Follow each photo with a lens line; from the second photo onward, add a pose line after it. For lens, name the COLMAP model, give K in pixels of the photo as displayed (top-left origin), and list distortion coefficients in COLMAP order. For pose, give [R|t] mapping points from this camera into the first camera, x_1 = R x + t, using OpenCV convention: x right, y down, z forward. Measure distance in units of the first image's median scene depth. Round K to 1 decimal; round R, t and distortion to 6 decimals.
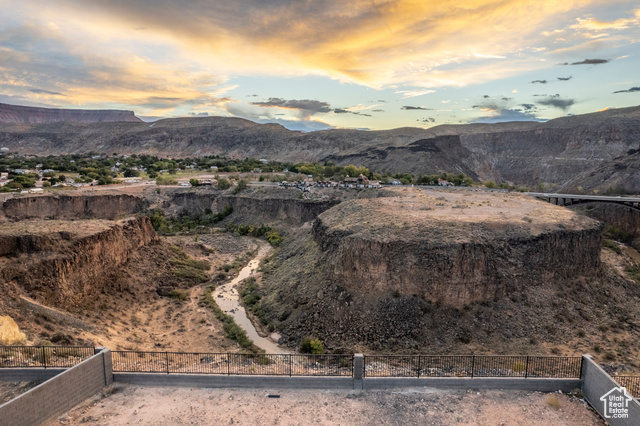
lens RADIAL K [[410.5, 0, 321.8], [0, 410.5, 214.5], [0, 0, 1]] dist [-0.072014, 0.062132]
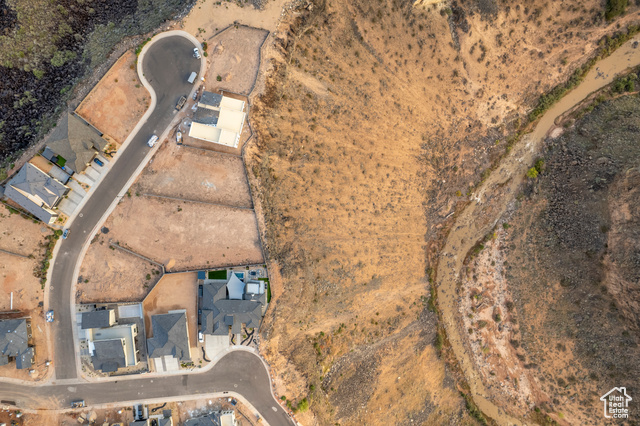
lens RADIAL K [[410.5, 0, 321.8], [0, 410.5, 214.5], [0, 0, 1]] dist [-0.072014, 0.062132]
pose [[0.209670, 0.977629, -0.016722, -0.000601], [-0.135761, 0.046044, 0.989671, -0.700053], [0.968301, -0.205234, 0.142378, 0.093290]]
